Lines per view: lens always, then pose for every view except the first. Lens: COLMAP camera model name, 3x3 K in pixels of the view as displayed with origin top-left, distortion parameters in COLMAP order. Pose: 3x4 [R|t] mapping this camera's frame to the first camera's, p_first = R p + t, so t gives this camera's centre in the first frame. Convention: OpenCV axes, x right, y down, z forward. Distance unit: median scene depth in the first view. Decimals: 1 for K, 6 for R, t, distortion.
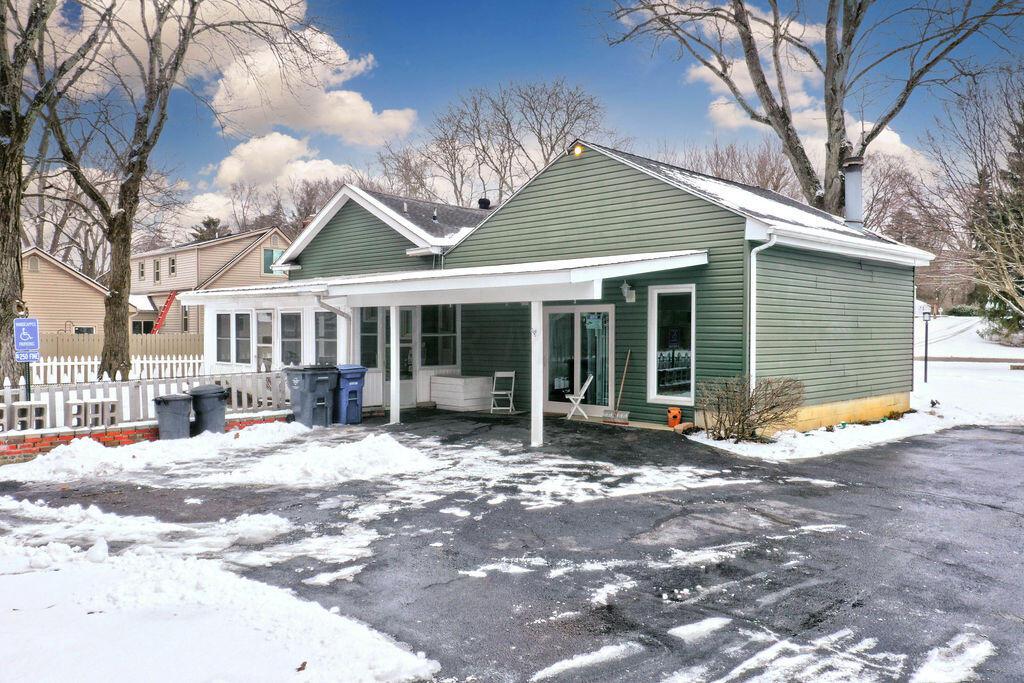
lens RADIAL K [[805.0, 0, 512.0], [0, 805.0, 341.5], [0, 0, 1]] dist [0.004996, -0.003472]
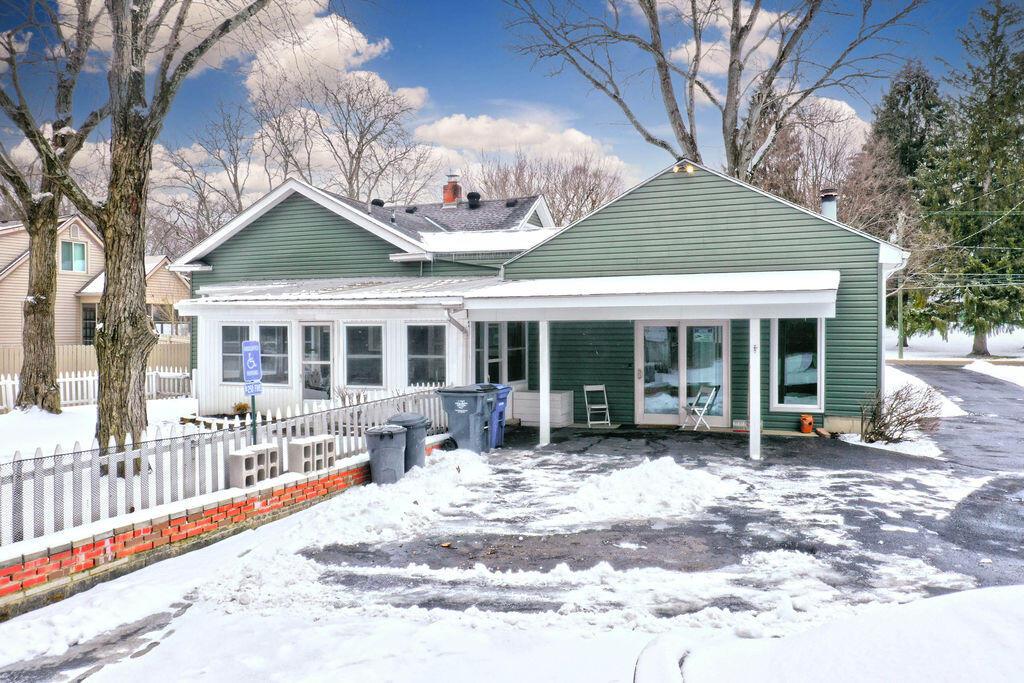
lens RADIAL K [[807.9, 0, 512.0], [0, 807.9, 341.5], [0, 0, 1]] dist [-0.007696, -0.005061]
pose [[0.923625, -0.009558, 0.383179, -0.587627], [0.009485, 0.999953, 0.002081, -0.023904], [-0.383181, 0.001712, 0.923672, 0.144131]]
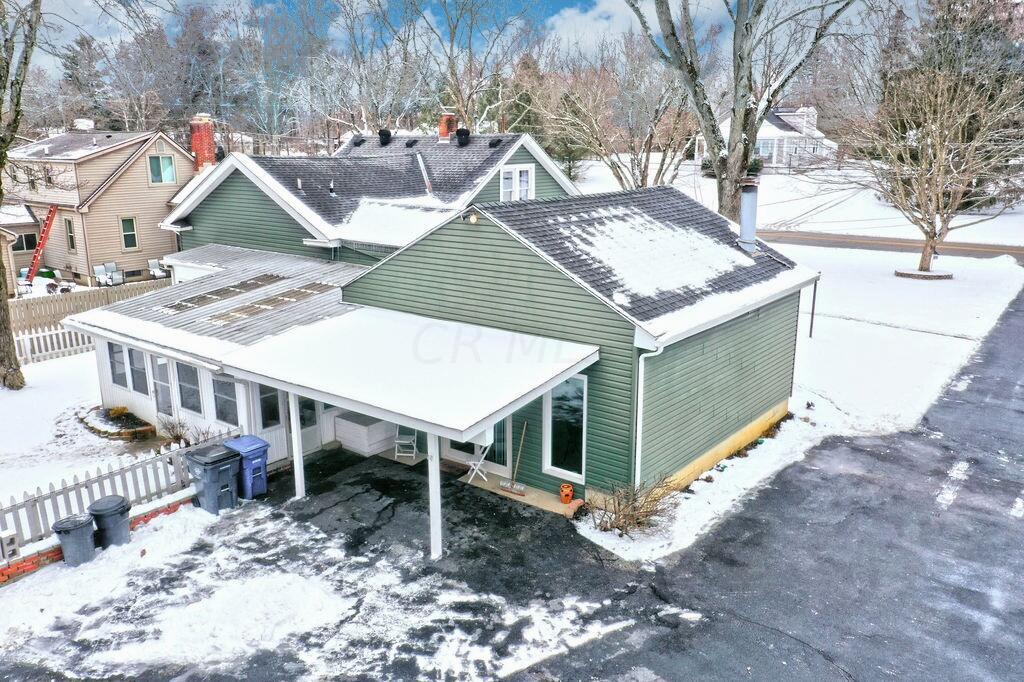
lens RADIAL K [[805.0, 0, 512.0], [0, 805.0, 341.0], [0, 0, 1]] dist [0.004996, -0.003472]
pose [[0.994646, -0.033477, 0.097769, 0.031917], [0.009959, 0.972725, 0.231747, -0.354481], [-0.102861, -0.229532, 0.967850, 0.019090]]
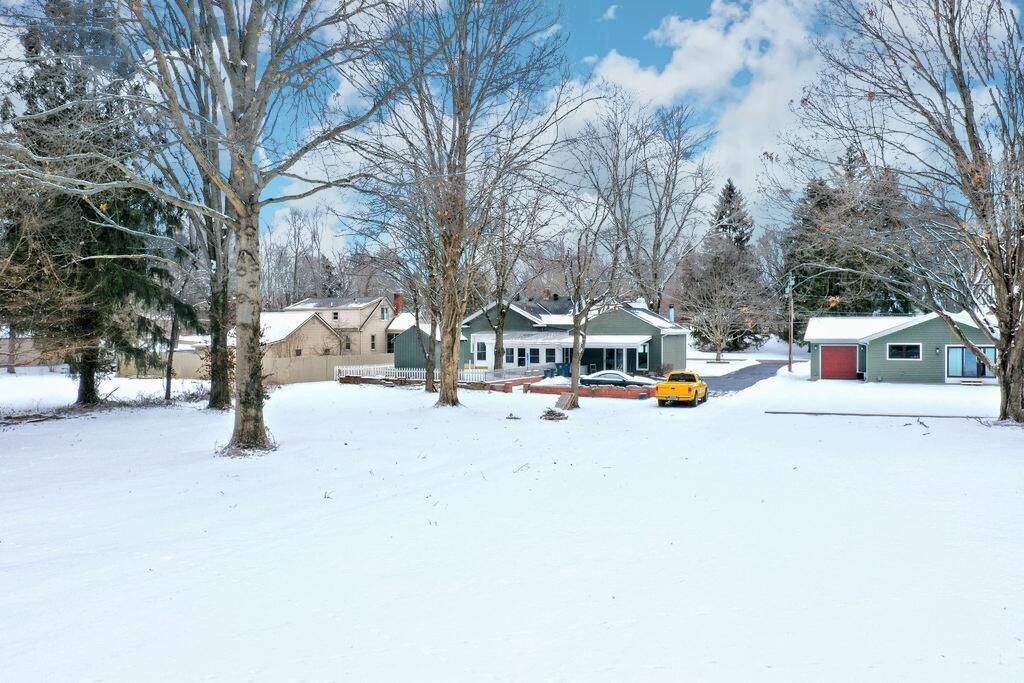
lens RADIAL K [[805.0, 0, 512.0], [0, 805.0, 341.5], [0, 0, 1]] dist [0.004996, -0.003472]
pose [[0.947090, -0.004409, 0.320937, -1.909780], [0.005461, 0.999982, -0.002380, -0.073242], [-0.320921, 0.004006, 0.947098, -2.964198]]
